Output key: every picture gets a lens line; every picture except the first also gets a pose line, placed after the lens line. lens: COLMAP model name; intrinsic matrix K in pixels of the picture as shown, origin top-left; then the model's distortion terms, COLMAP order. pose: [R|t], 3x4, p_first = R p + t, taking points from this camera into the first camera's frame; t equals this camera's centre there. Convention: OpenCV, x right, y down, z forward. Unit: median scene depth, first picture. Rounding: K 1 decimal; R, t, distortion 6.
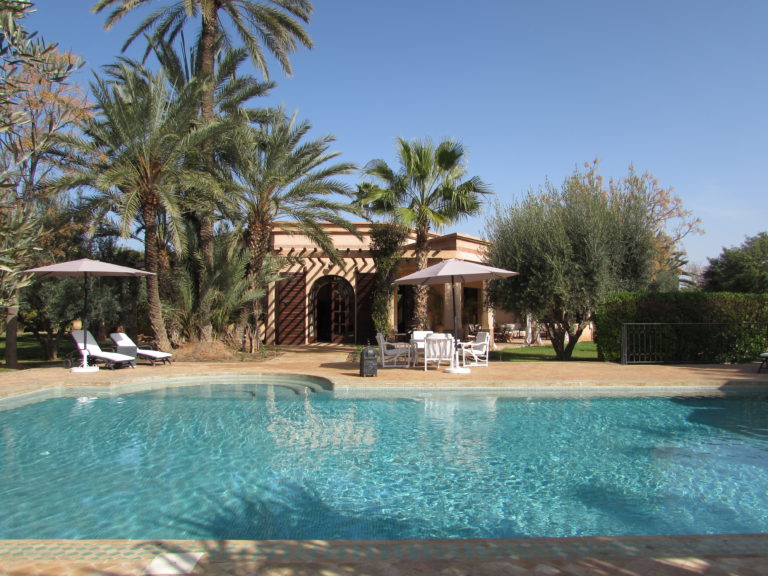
lens RADIAL K [[538.1, 0, 390.2], [0, 538.1, 308.0], [0, 0, 1]] dist [-0.047469, 0.006617]
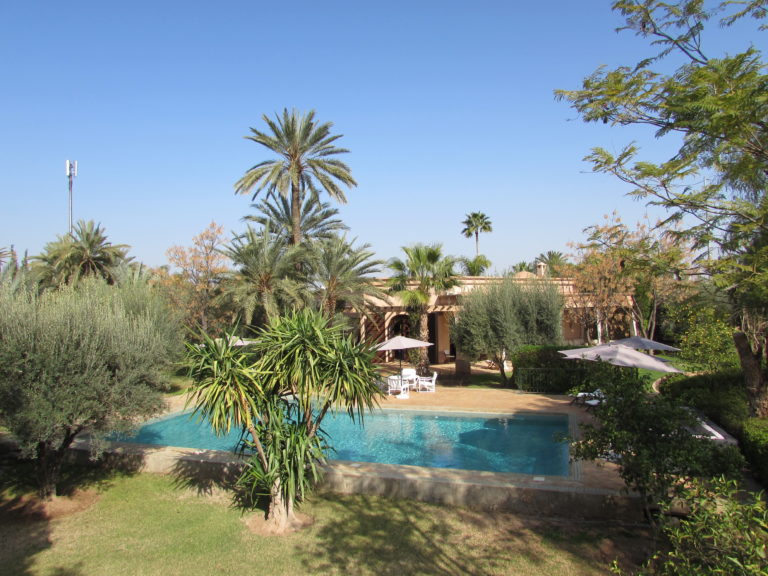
lens RADIAL K [[538.1, 0, 393.7], [0, 538.1, 293.0], [0, 0, 1]] dist [-0.047469, 0.006617]
pose [[0.946617, -0.026115, -0.321302, 0.330316], [0.024241, 0.999658, -0.009830, -0.103780], [0.321449, 0.001517, 0.946926, -0.354028]]
